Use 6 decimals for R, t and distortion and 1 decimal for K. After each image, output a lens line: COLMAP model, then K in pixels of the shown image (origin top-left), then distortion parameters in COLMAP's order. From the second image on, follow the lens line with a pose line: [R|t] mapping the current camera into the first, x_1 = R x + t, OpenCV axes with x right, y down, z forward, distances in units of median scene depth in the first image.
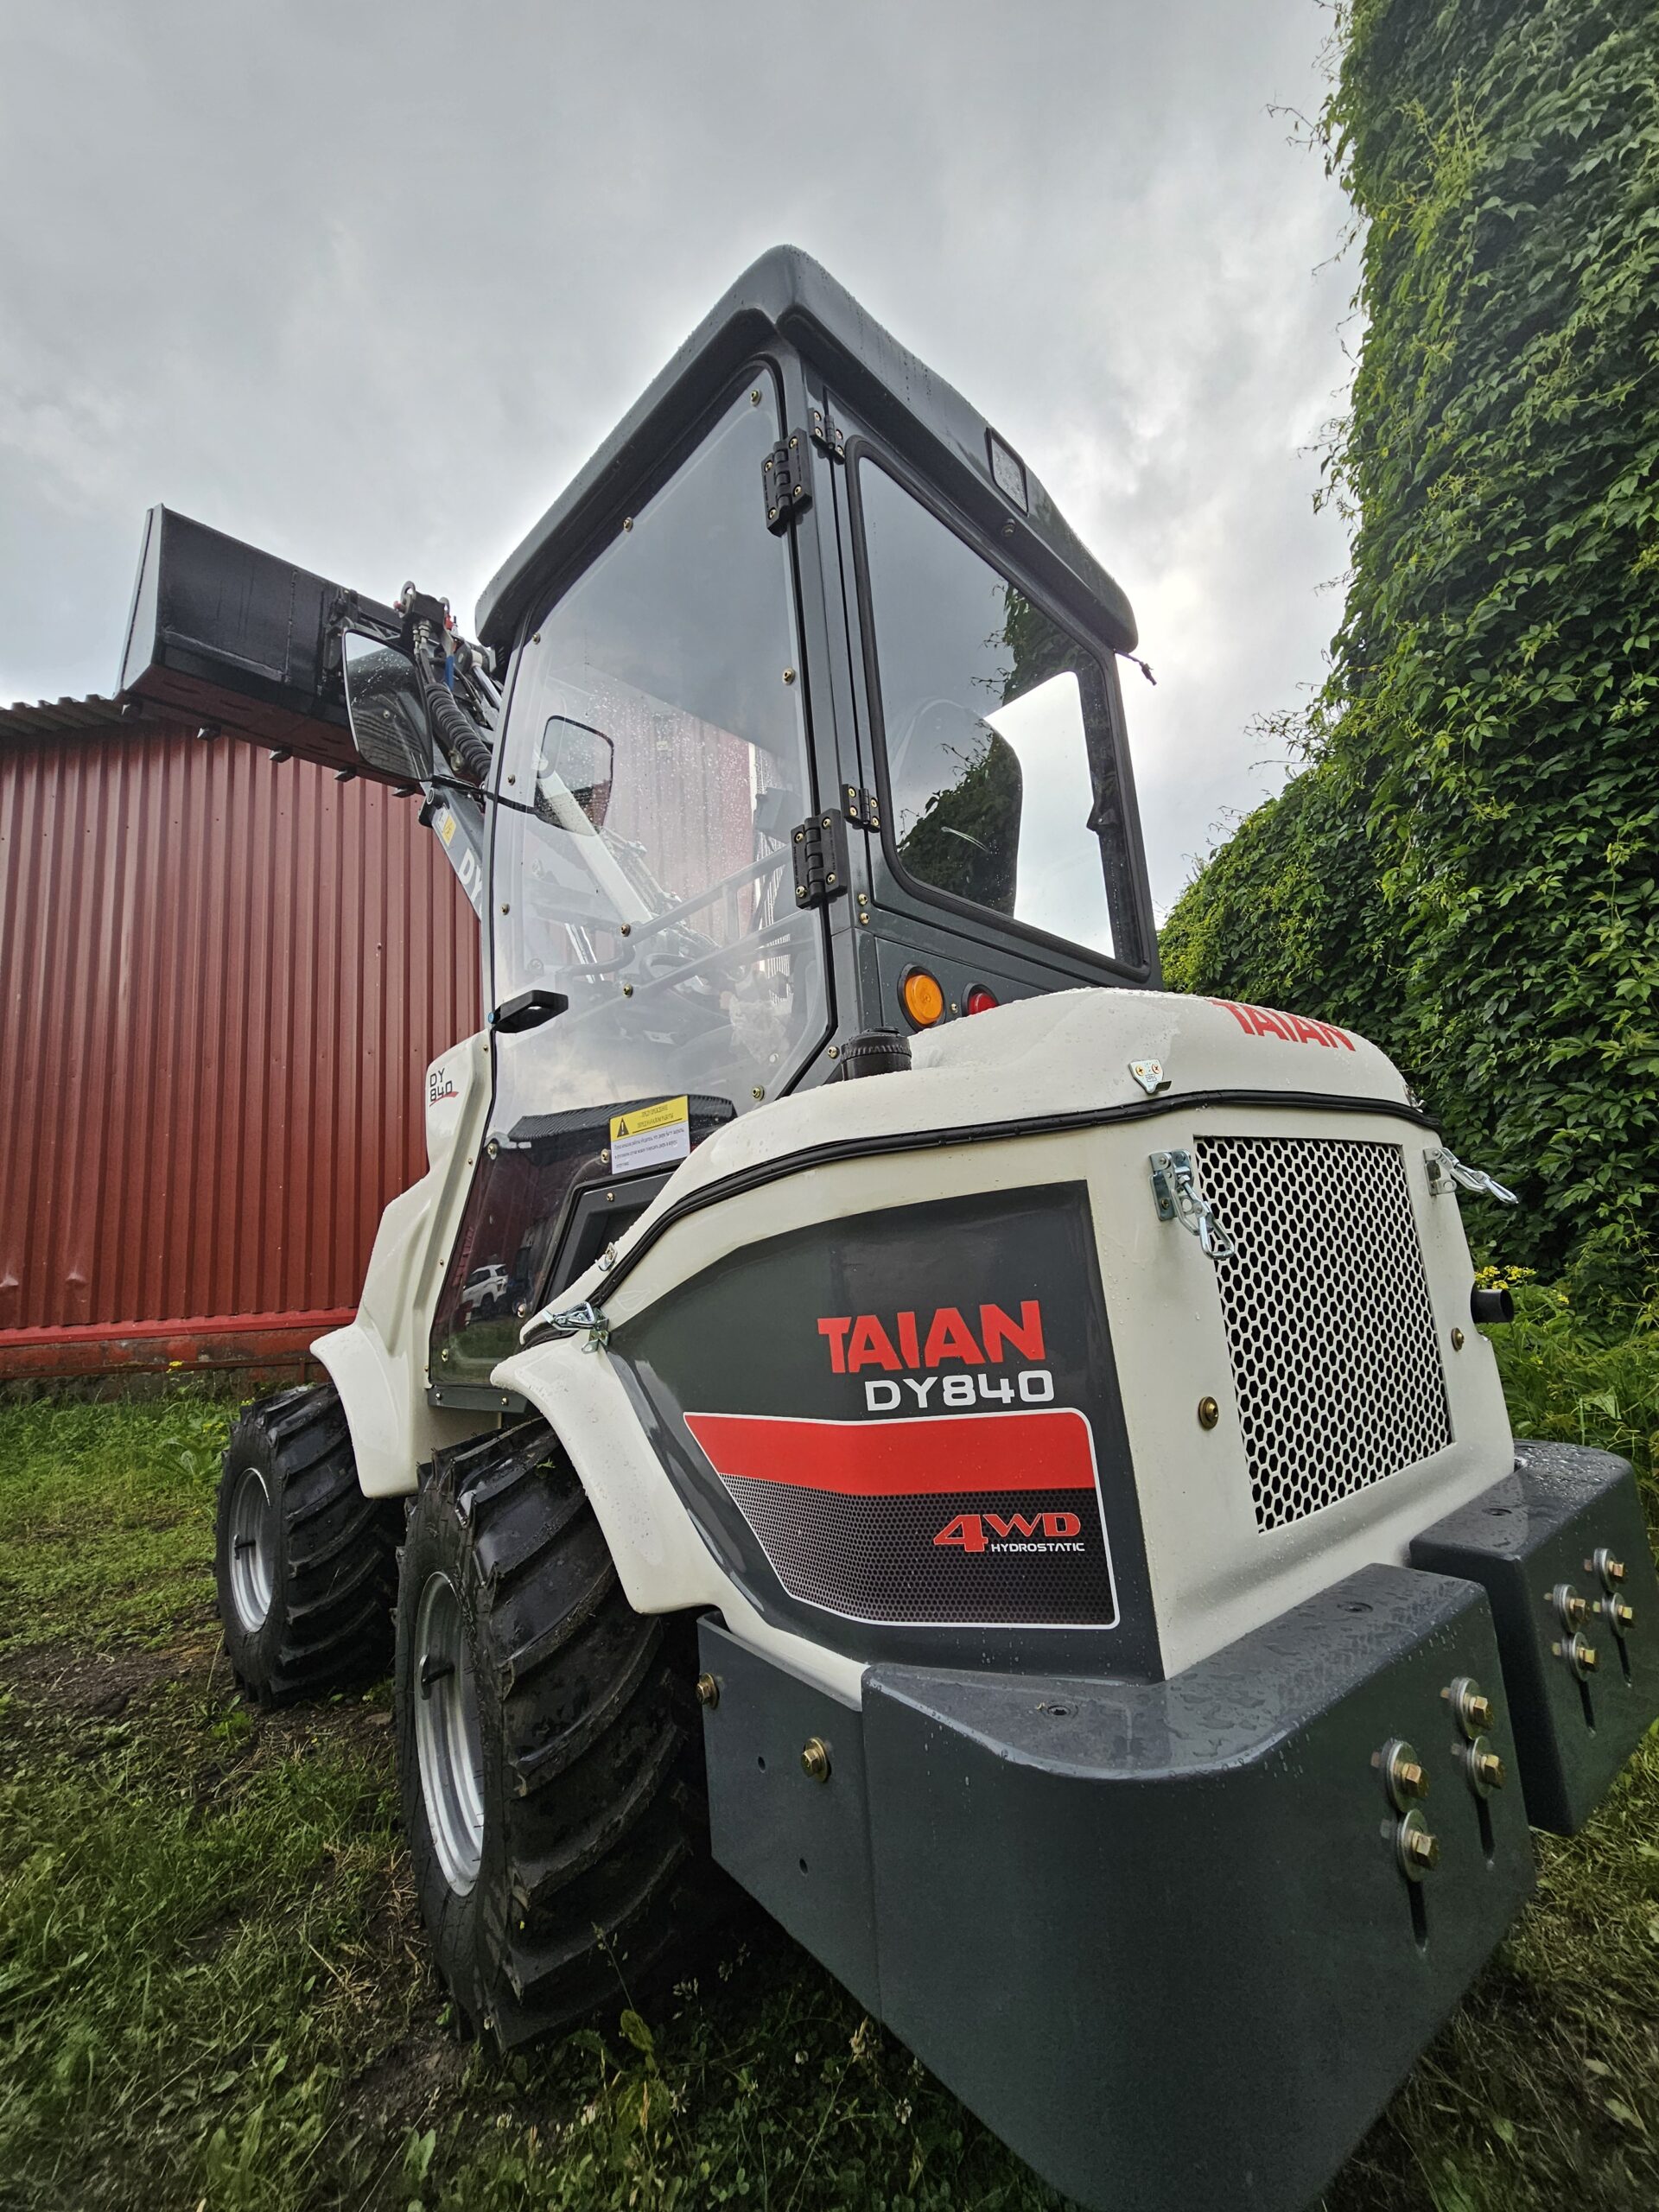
lens RADIAL K [[903.9, 0, 864.6], [0, 903.9, 1130.4], [0, 0, 1]] dist [-0.001982, 0.000921]
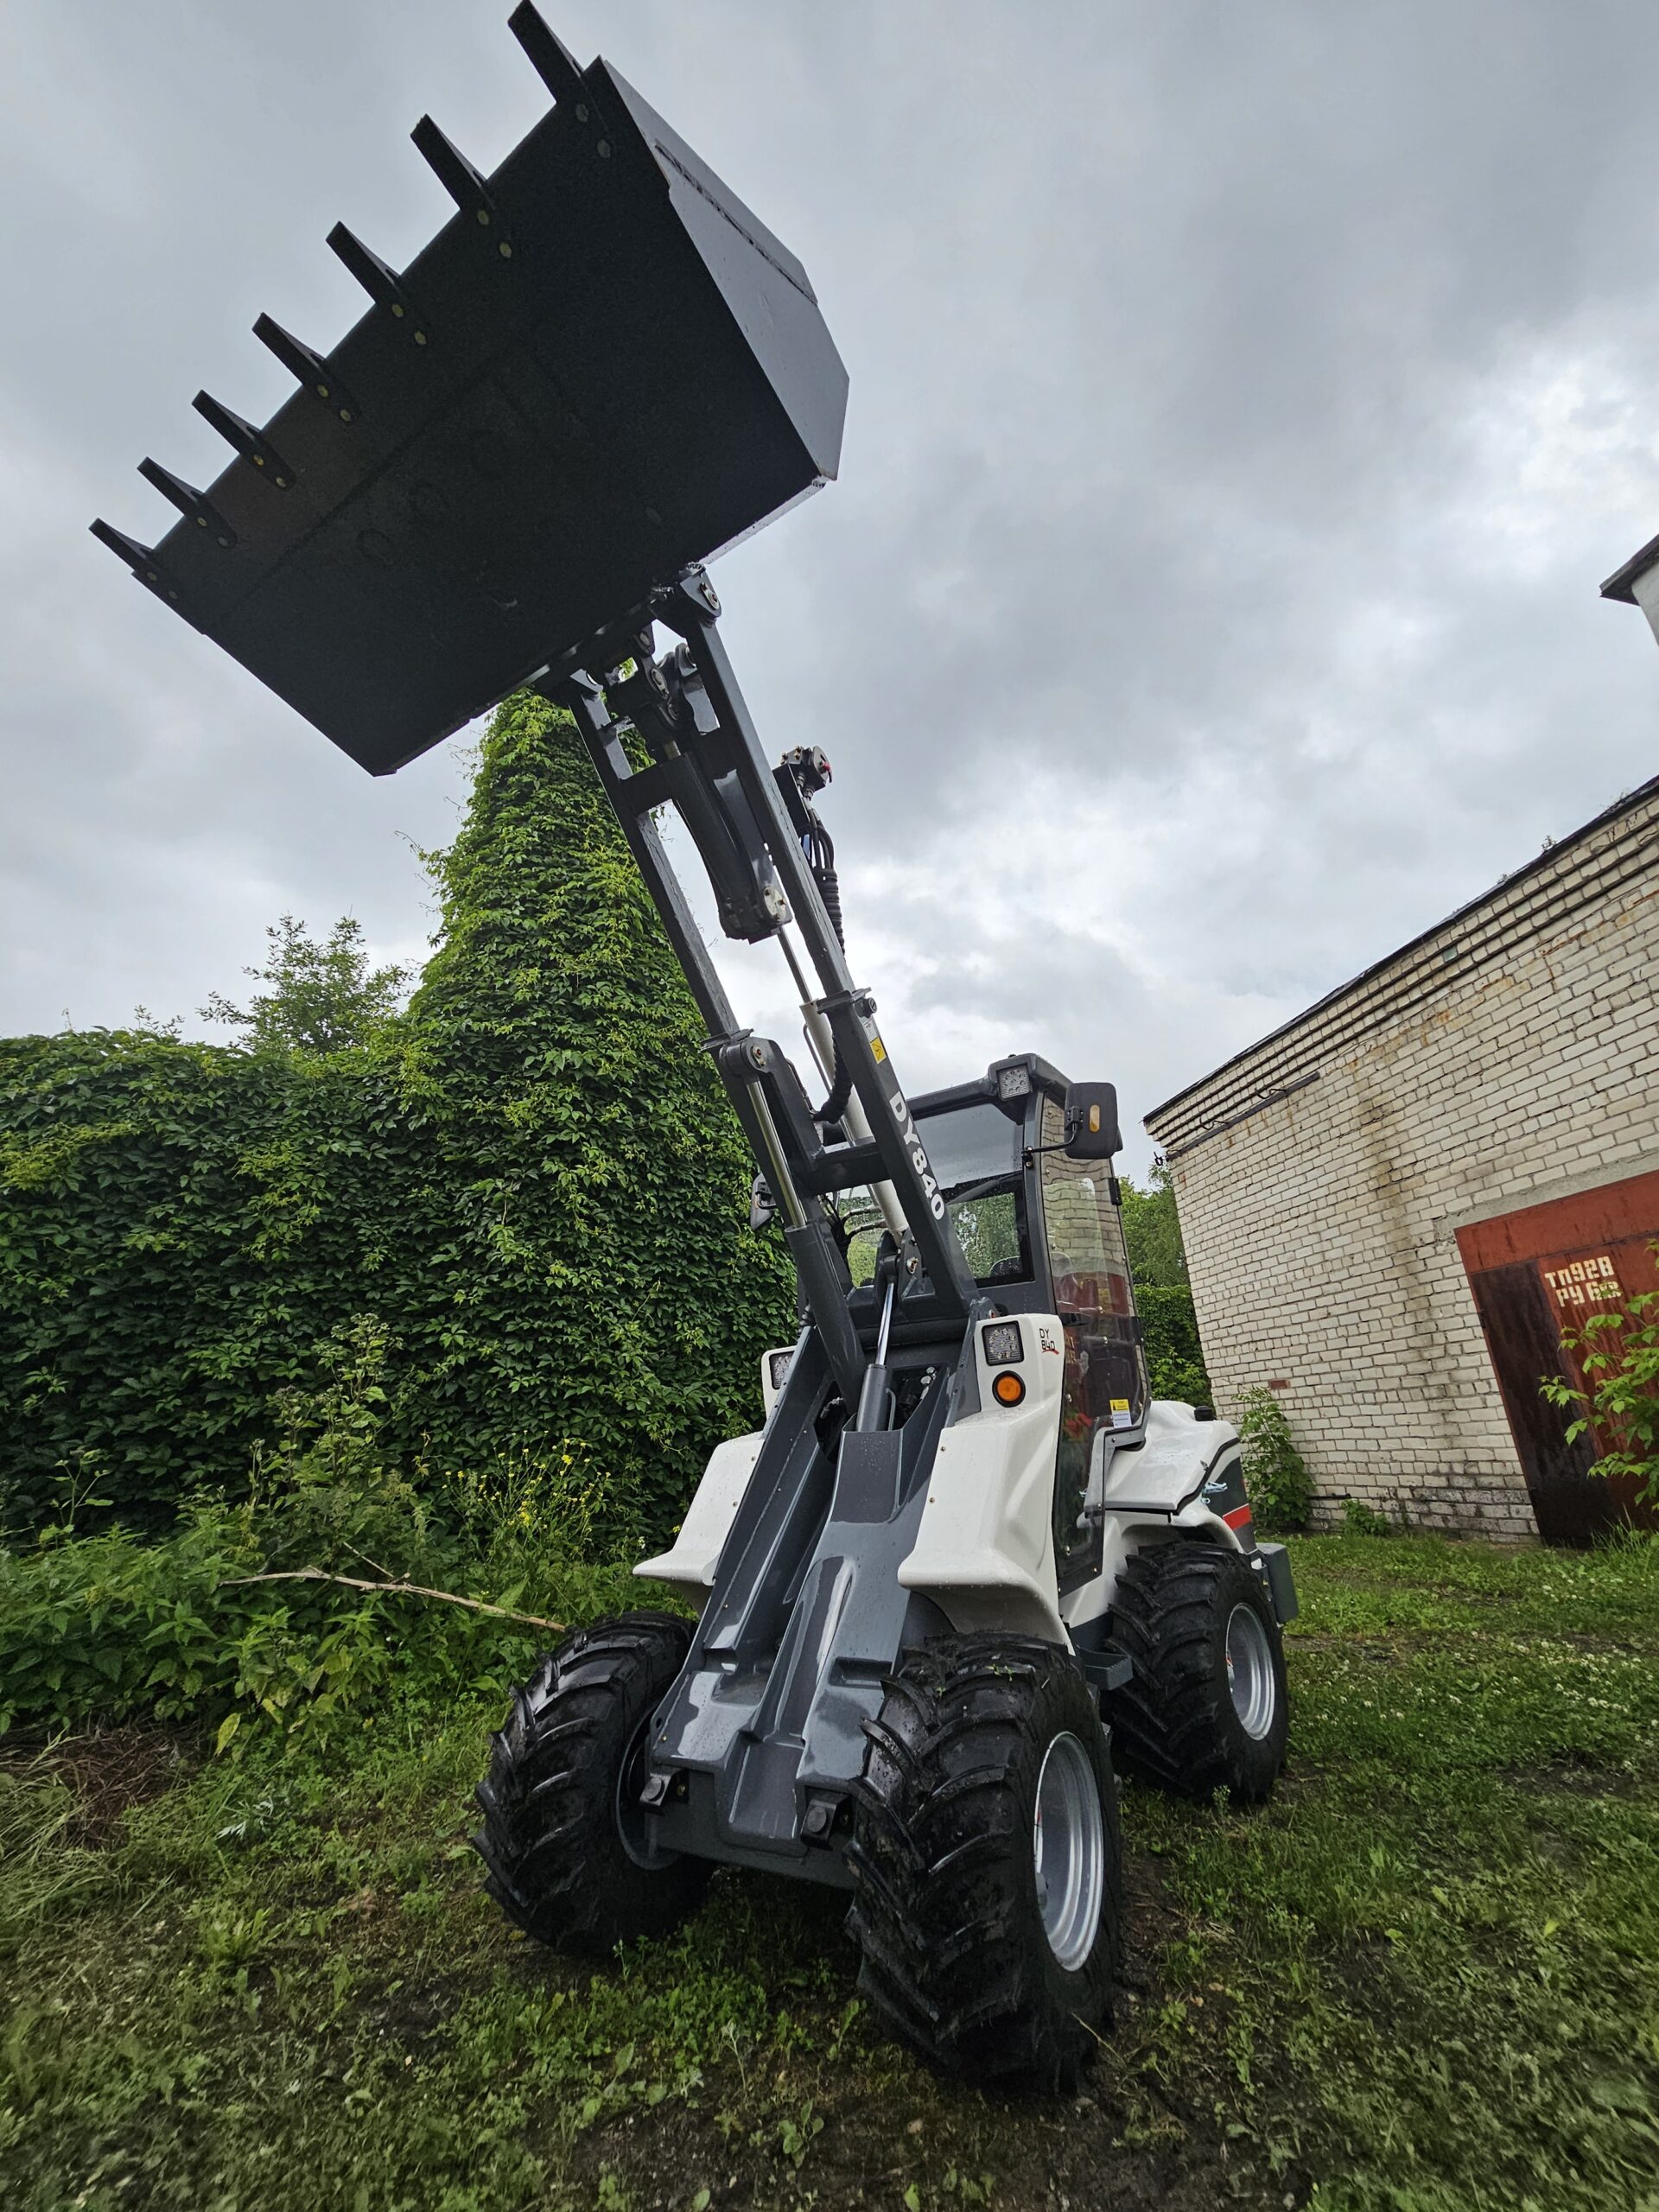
lens RADIAL K [[903.9, 0, 858.1], [0, 903.9, 1119.4], [0, 0, 1]] dist [-0.001982, 0.000921]
pose [[-0.181364, 0.403207, 0.896957, -0.989294], [-0.061046, 0.905708, -0.419484, 0.129545], [-0.981519, -0.130835, -0.139648, 0.840424]]
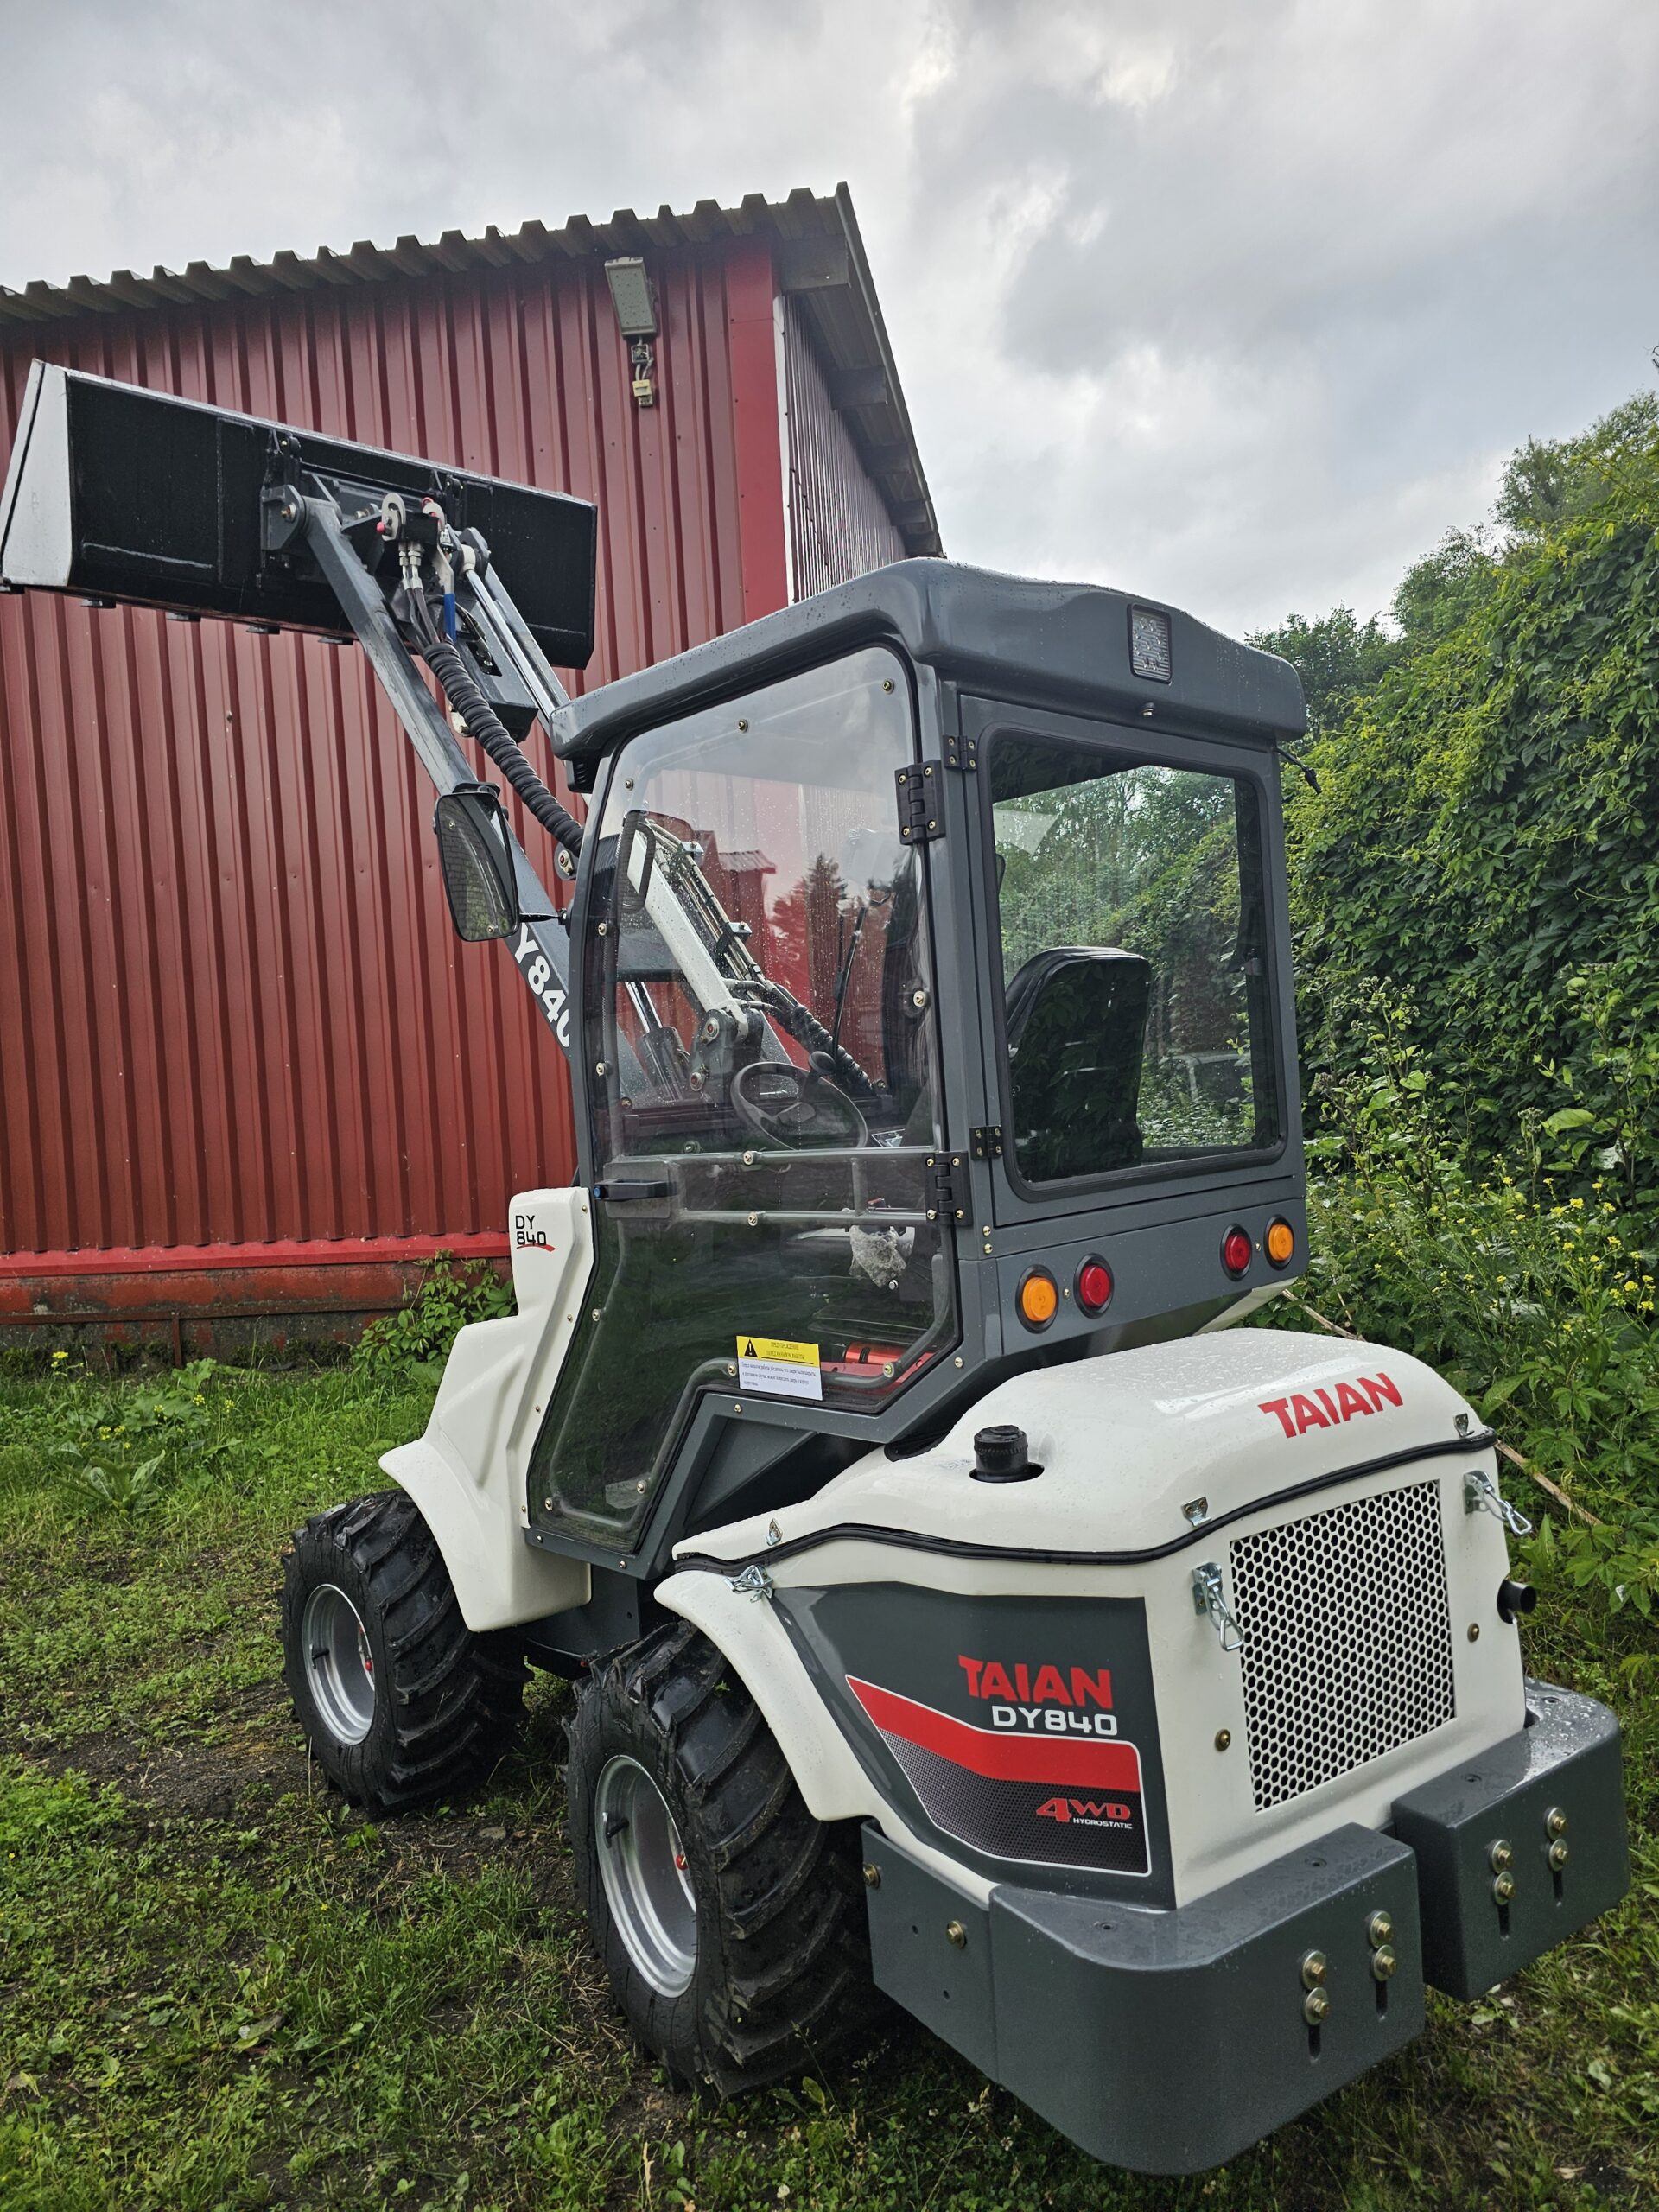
lens RADIAL K [[1479.9, 0, 858.6], [0, 1479.9, 1137.9], [0, 0, 1]] dist [0.057241, -0.053862]
pose [[0.998455, 0.013958, -0.053789, -0.022173], [-0.003773, 0.982736, 0.184973, -0.241183], [0.055442, -0.184484, 0.981270, -0.274732]]
